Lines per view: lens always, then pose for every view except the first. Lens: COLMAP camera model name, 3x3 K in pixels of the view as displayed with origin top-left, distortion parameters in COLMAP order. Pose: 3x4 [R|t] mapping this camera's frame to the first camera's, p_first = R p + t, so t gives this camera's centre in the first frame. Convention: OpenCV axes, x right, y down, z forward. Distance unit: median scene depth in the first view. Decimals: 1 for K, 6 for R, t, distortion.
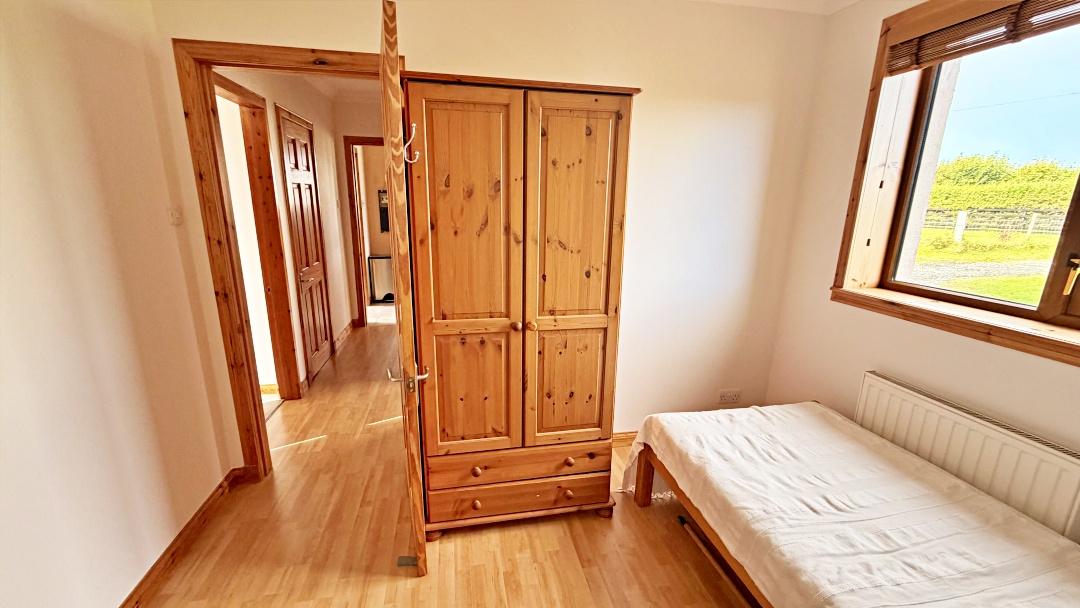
lens RADIAL K [[429.4, 0, 537.0], [0, 429.4, 306.9], [0, 0, 1]] dist [-0.001556, -0.000074]
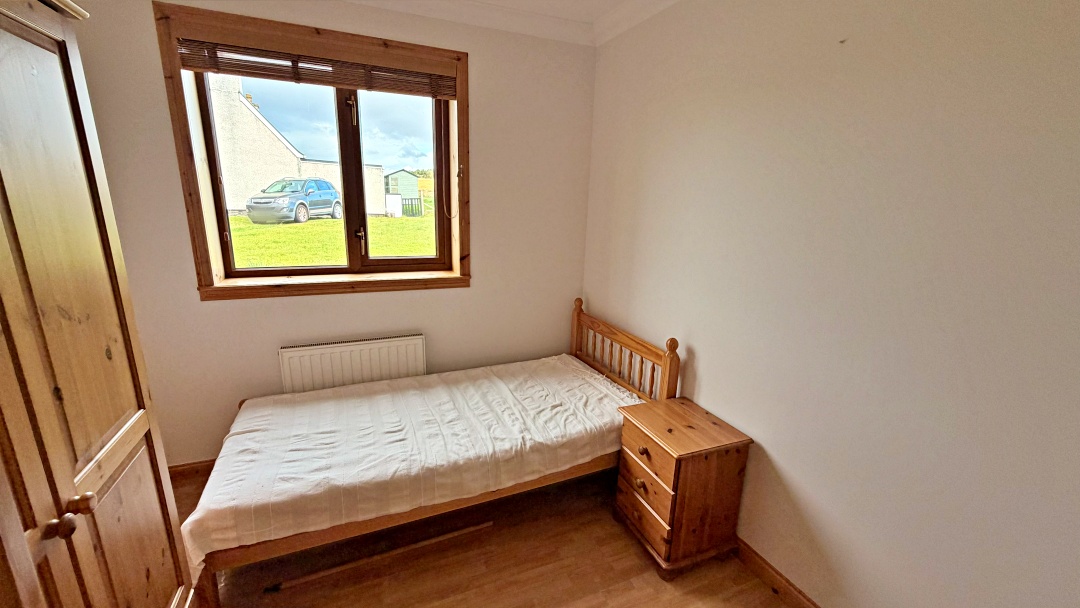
lens RADIAL K [[429.4, 0, 537.0], [0, 429.4, 306.9], [0, 0, 1]] dist [-0.001556, -0.000074]
pose [[-0.206115, -0.263320, 0.942433, -0.527763], [0.205204, 0.930066, 0.304744, -0.204673], [-0.956770, 0.256203, -0.137666, 0.622836]]
